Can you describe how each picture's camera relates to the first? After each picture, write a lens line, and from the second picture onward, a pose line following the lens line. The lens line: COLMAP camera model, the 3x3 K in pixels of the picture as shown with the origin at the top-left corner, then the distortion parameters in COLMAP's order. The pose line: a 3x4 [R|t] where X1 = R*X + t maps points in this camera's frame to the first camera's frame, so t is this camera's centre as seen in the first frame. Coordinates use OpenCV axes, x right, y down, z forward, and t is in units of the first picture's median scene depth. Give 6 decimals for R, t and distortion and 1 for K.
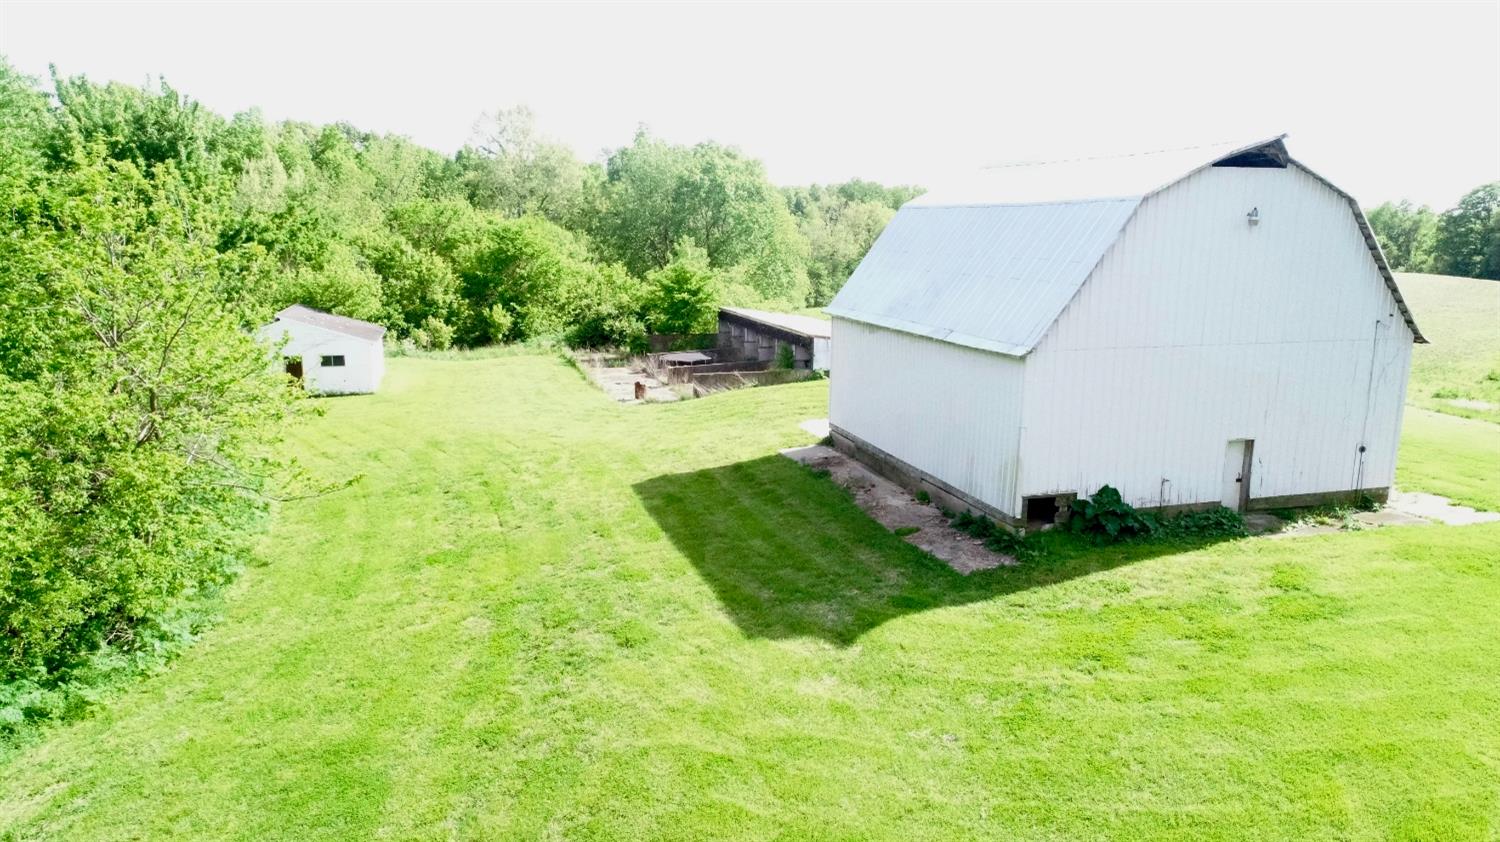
lens RADIAL K [[1001.1, 0, 747.9], [0, 1001.1, 439.4], [0, 0, 1]] dist [0.002392, 0.002205]
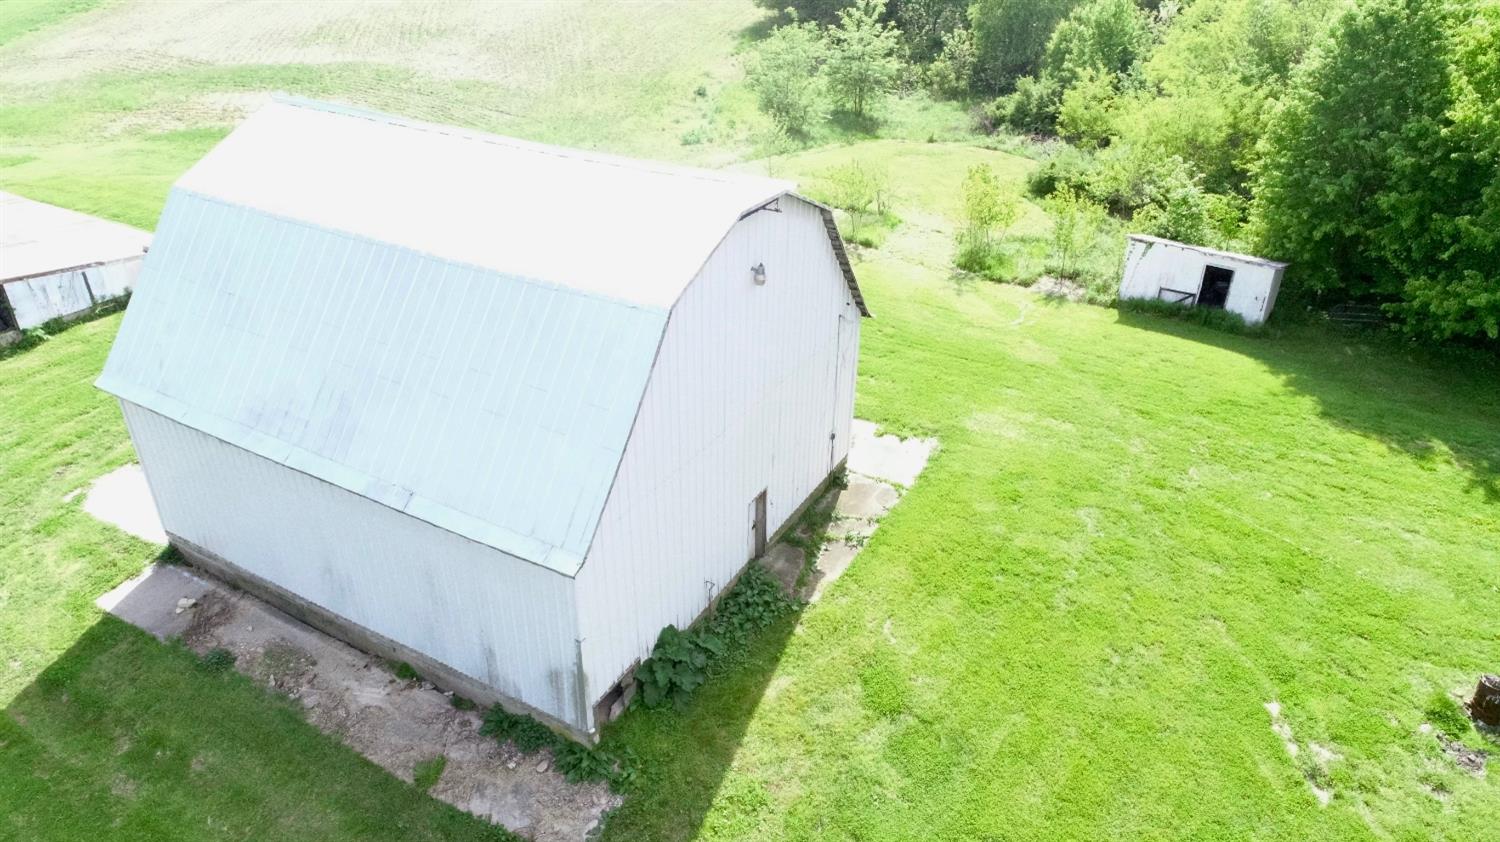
lens RADIAL K [[1001.1, 0, 747.9], [0, 1001.1, 439.4], [0, 0, 1]] dist [0.002392, 0.002205]
pose [[0.716830, -0.353208, 0.601165, -0.009009], [0.131753, 0.915281, 0.380661, -0.127471], [-0.684687, -0.193664, 0.702636, 0.132138]]
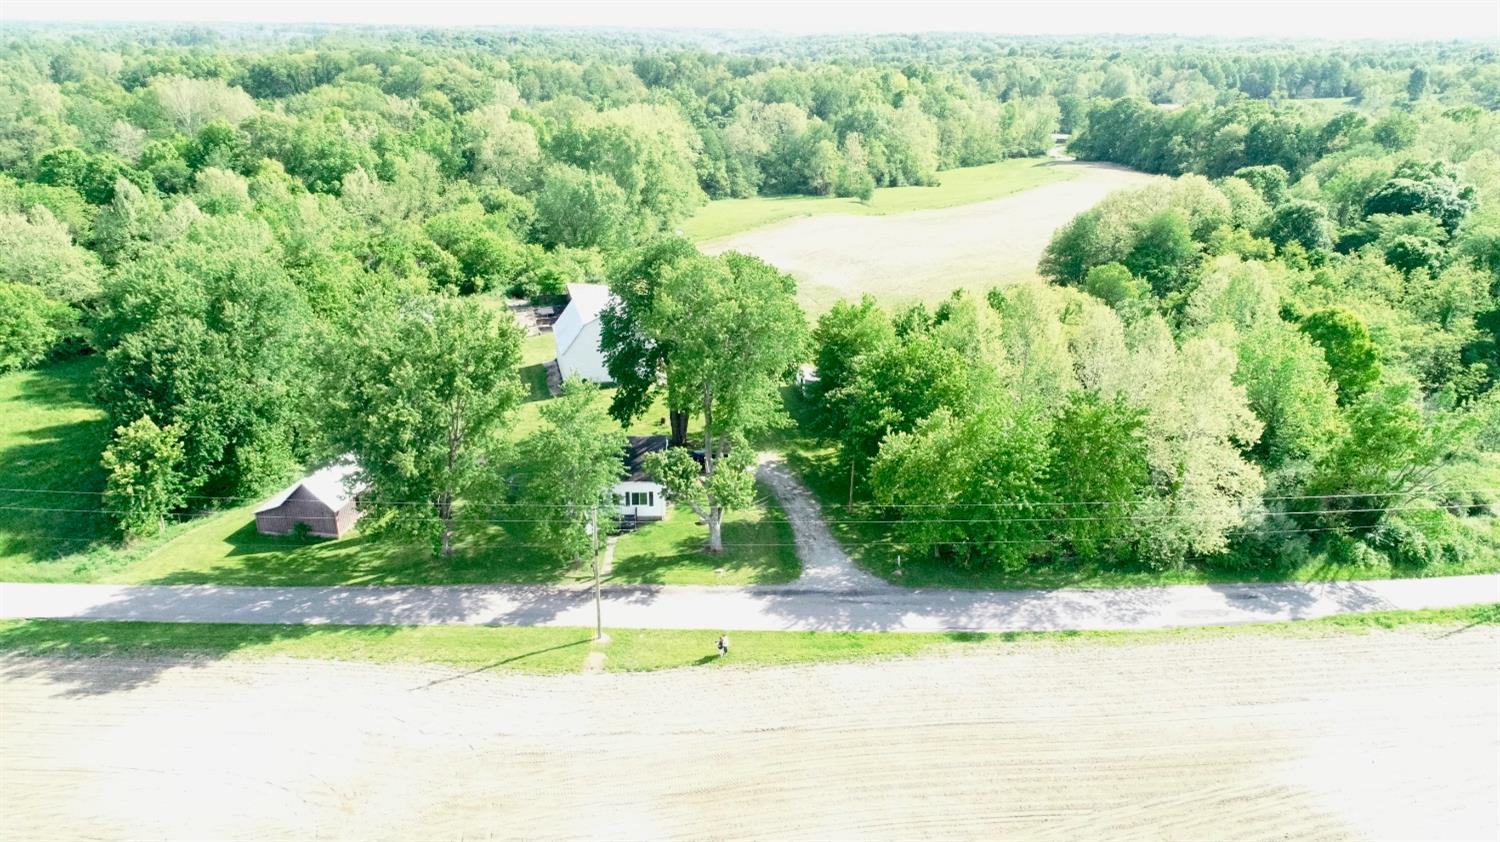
lens RADIAL K [[1001.1, 0, 747.9], [0, 1001.1, 439.4], [0, 0, 1]] dist [0.002392, 0.002205]
pose [[0.999644, 0.008527, -0.025289, 0.456677], [-0.003783, 0.983289, 0.182011, -0.197712], [0.026419, -0.181851, 0.982971, -1.385754]]
